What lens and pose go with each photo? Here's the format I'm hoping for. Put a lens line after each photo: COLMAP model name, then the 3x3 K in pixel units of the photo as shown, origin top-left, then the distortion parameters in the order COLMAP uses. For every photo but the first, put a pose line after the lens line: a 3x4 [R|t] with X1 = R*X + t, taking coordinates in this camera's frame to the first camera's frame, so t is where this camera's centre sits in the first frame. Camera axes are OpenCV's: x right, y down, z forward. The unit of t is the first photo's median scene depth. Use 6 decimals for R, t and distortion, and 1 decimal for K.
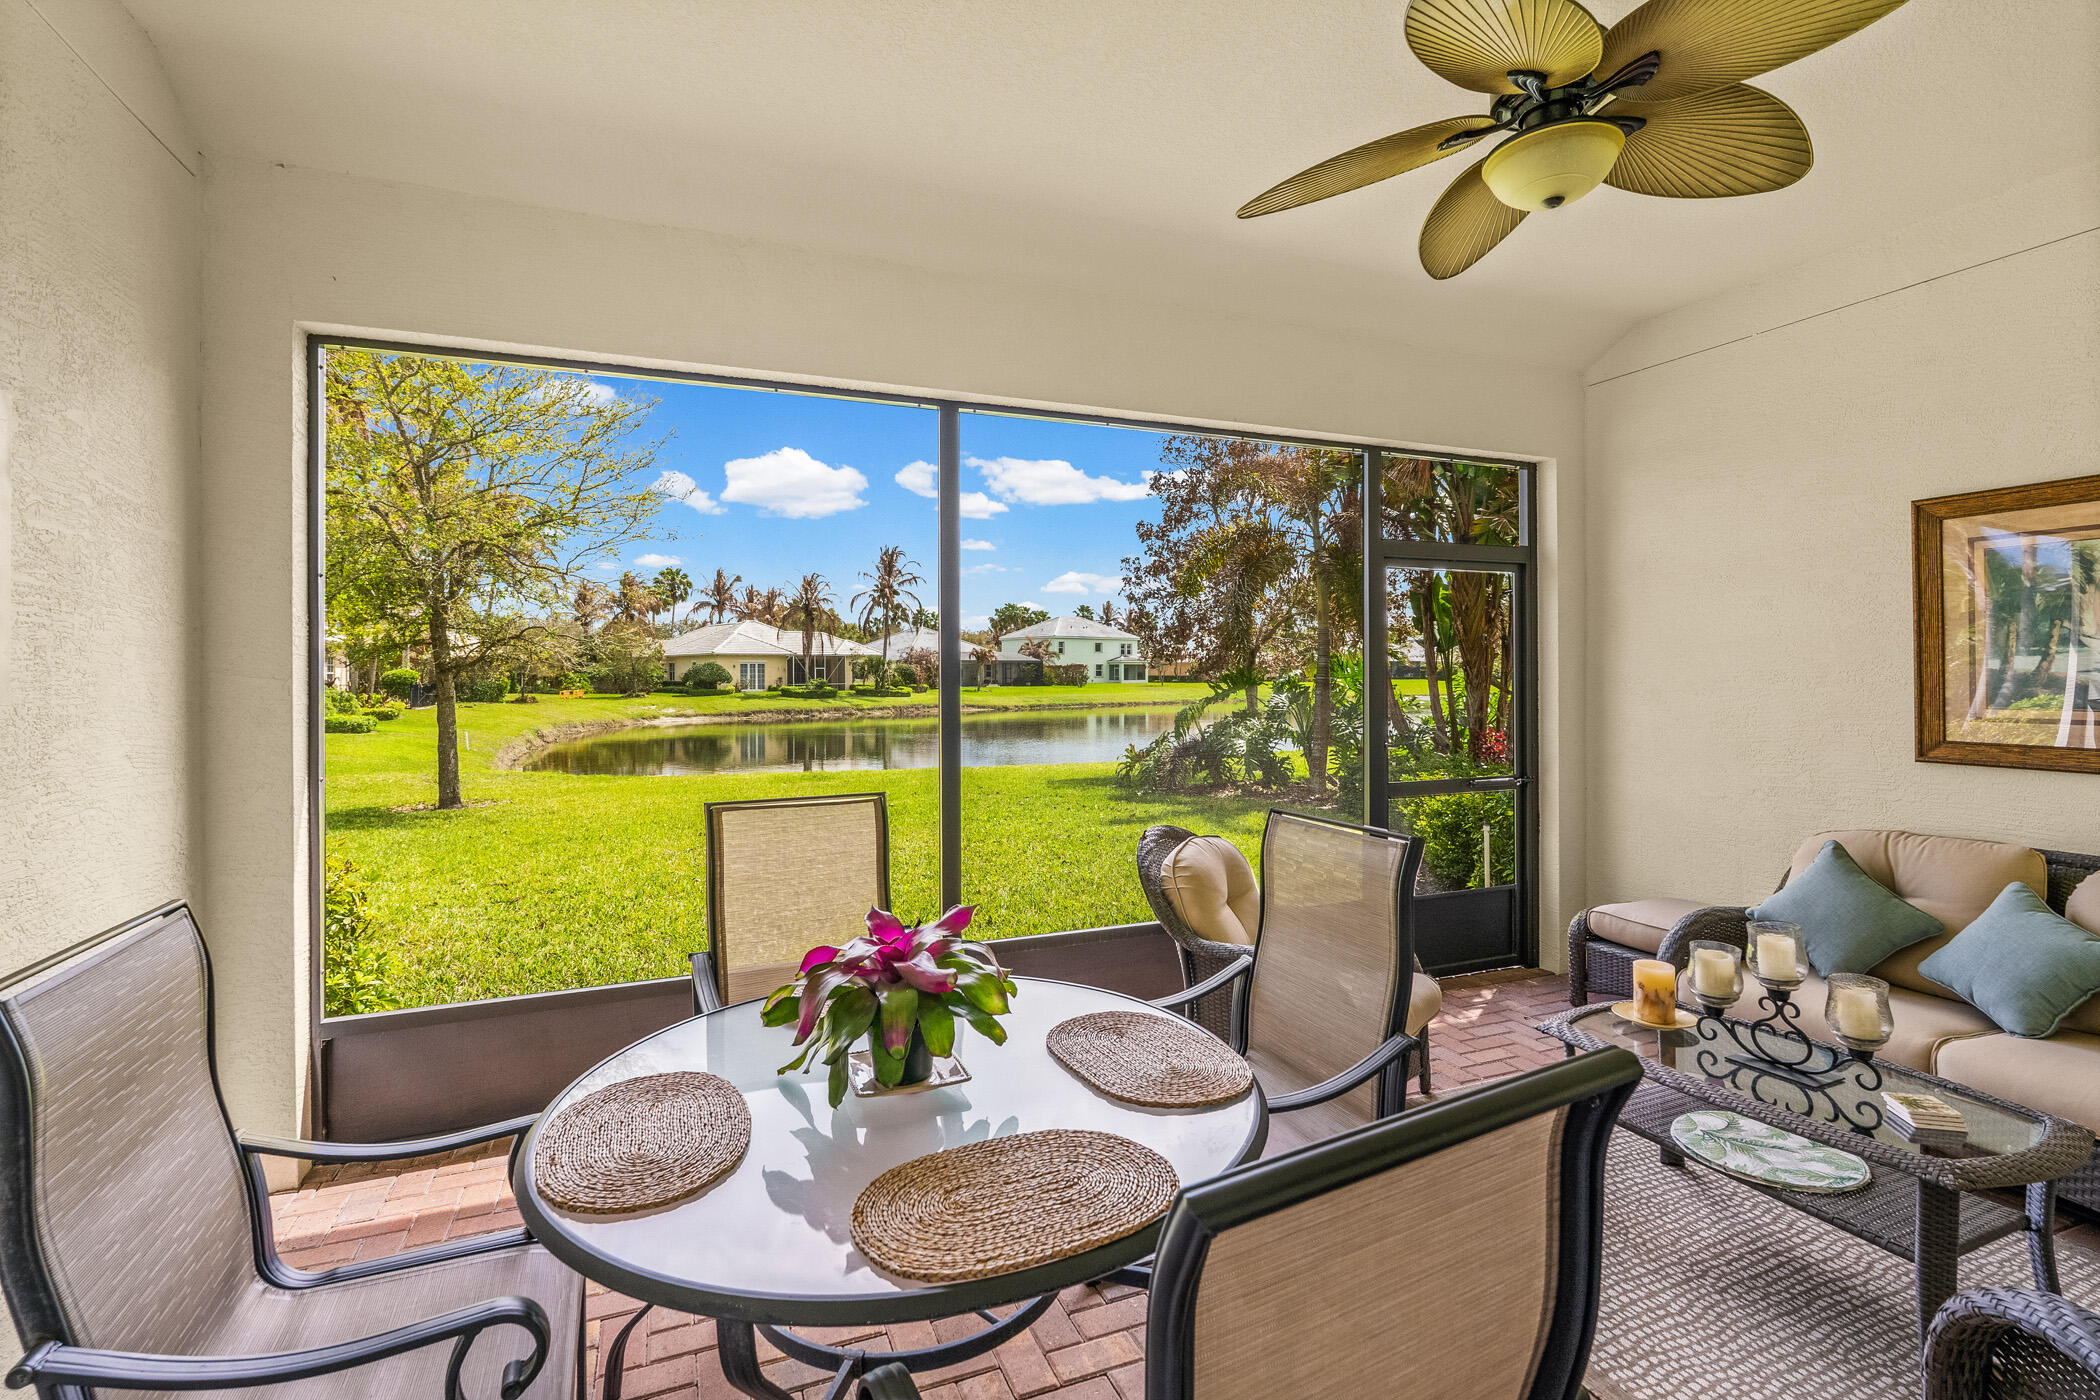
lens RADIAL K [[952.9, 0, 1050.9], [0, 952.9, 658.9], [0, 0, 1]] dist [-0.001460, -0.000217]
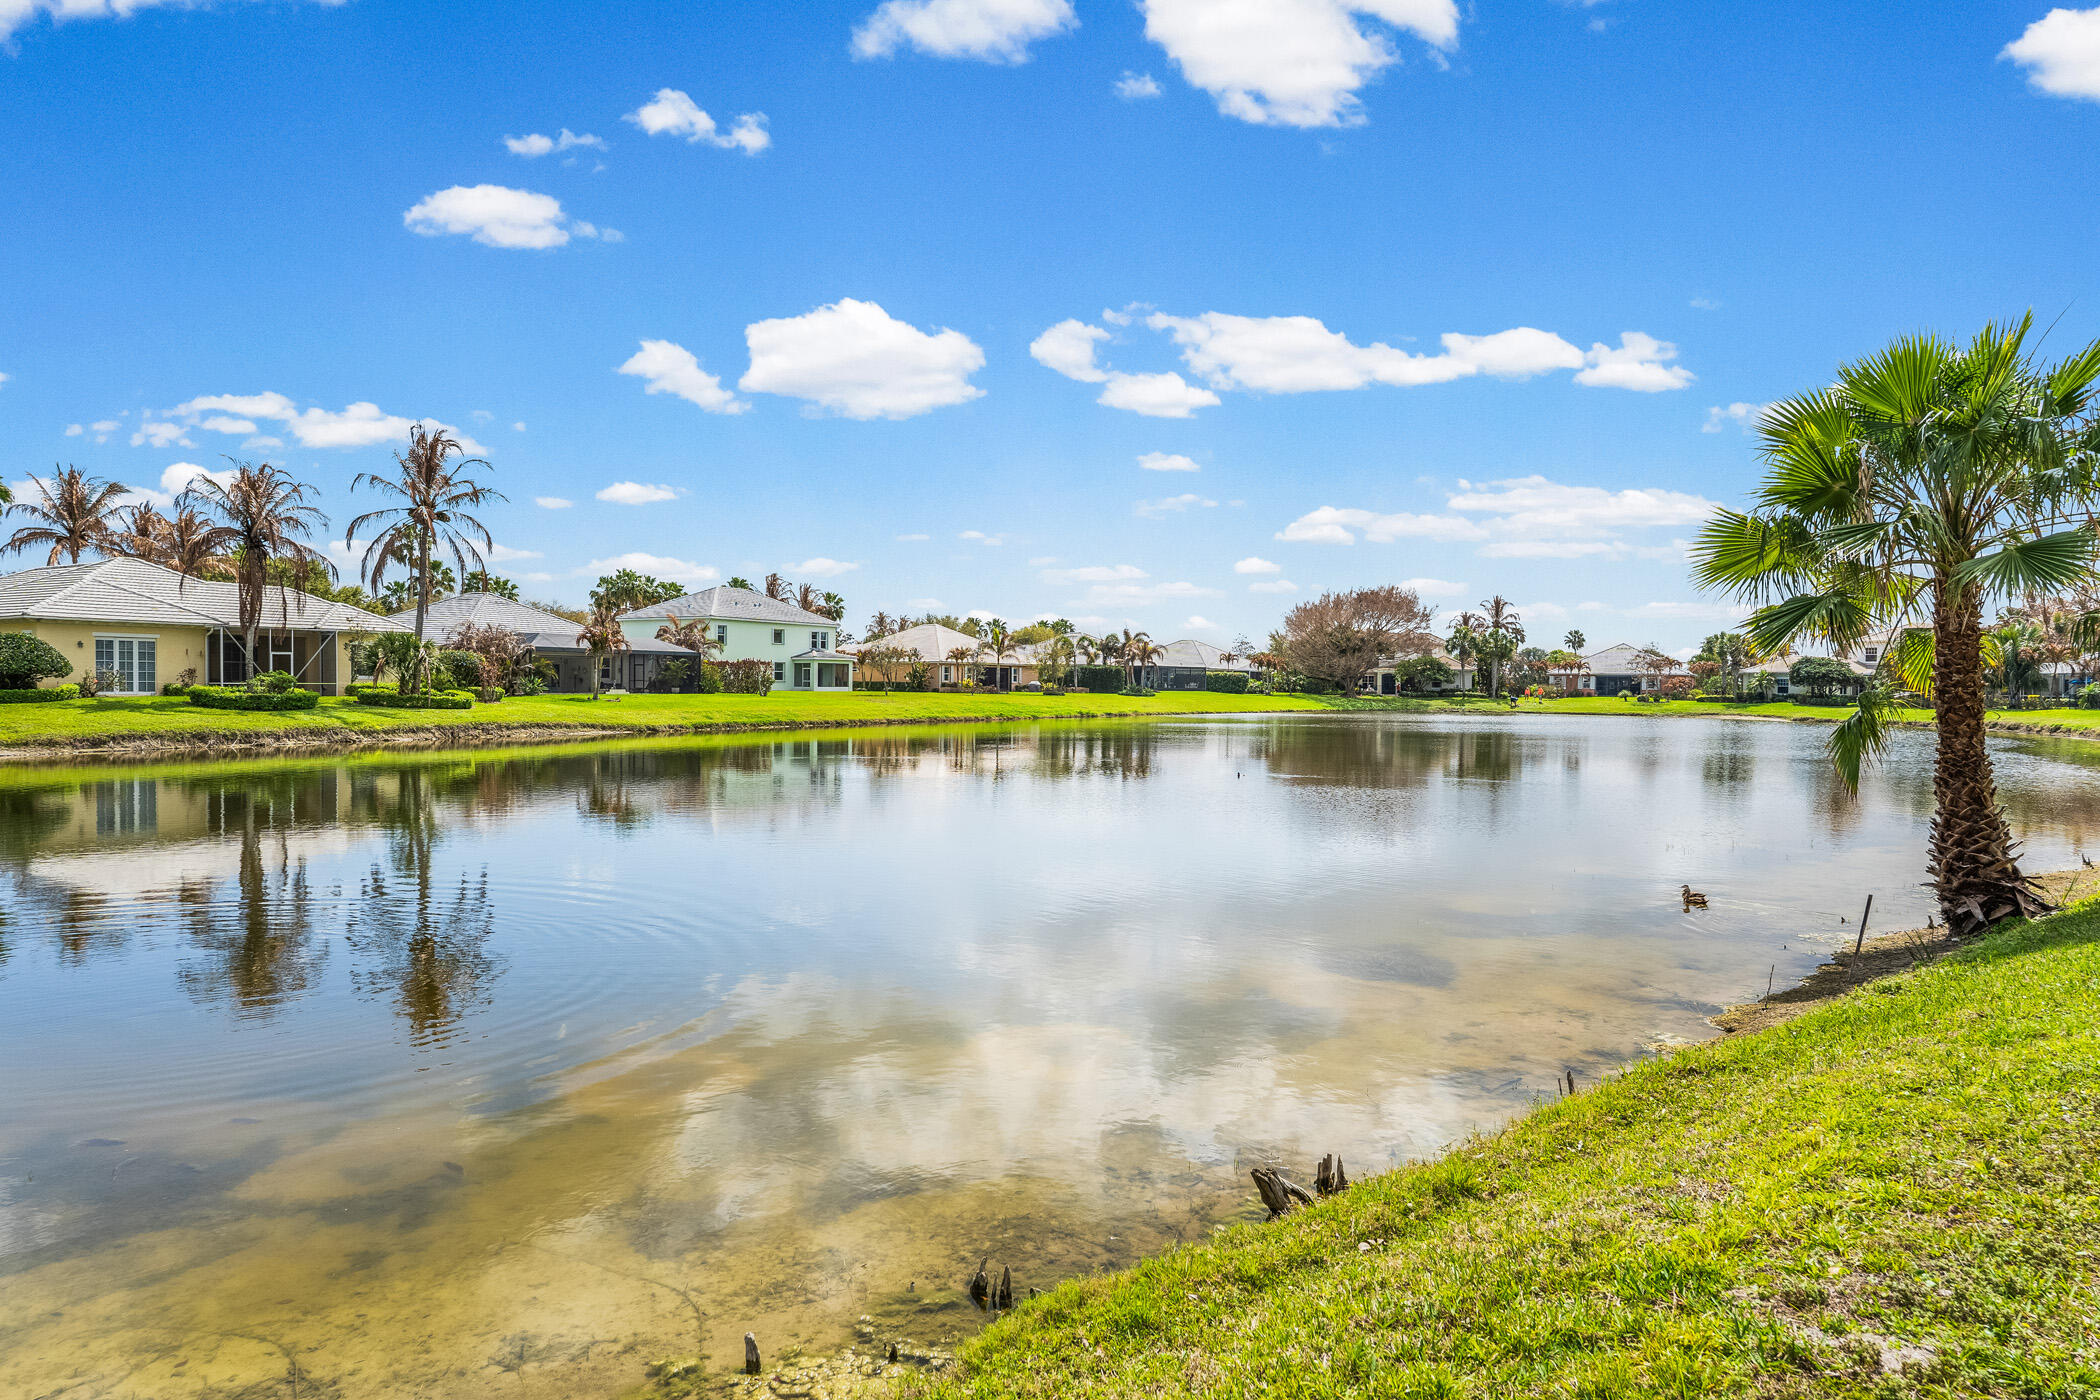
lens RADIAL K [[1212.1, 0, 1050.0], [0, 1212.1, 700.0], [0, 0, 1]] dist [0.003316, -0.000157]
pose [[0.950825, 0.008983, 0.309600, -0.048284], [-0.017795, 0.999513, 0.025652, 0.011185], [-0.309218, -0.029900, 0.950521, 0.242028]]
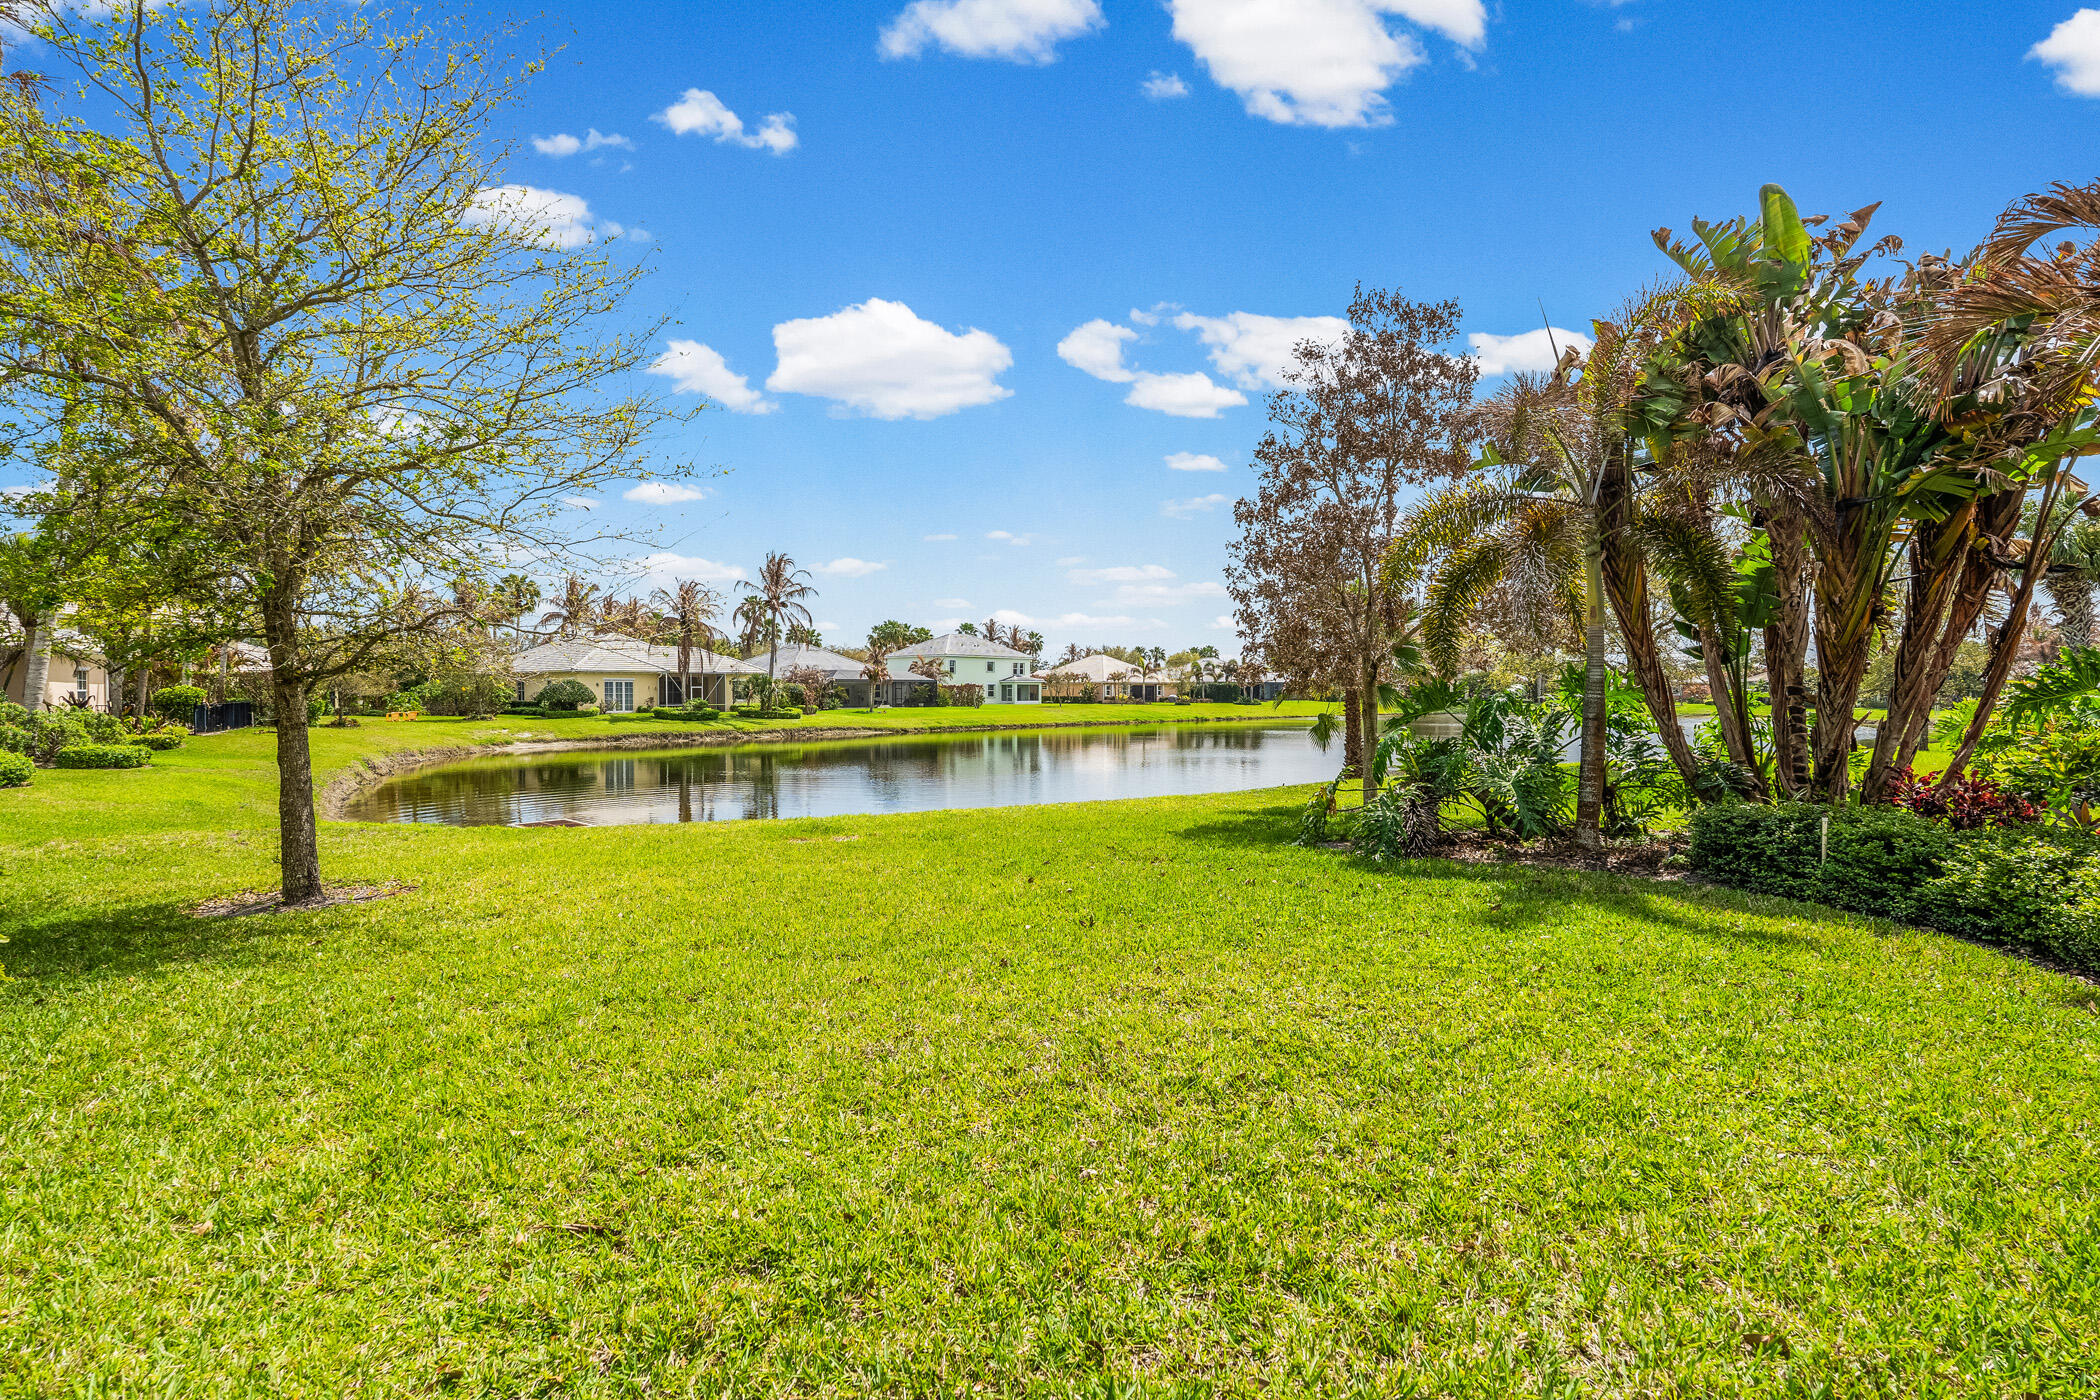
lens RADIAL K [[966.3, 0, 1050.0], [0, 966.3, 700.0], [0, 0, 1]] dist [0.001274, 0.000444]
pose [[0.990569, 0.001115, 0.137012, -0.038088], [-0.004001, 0.999776, 0.020794, 0.001556], [-0.136958, -0.021146, 0.990351, 0.050429]]
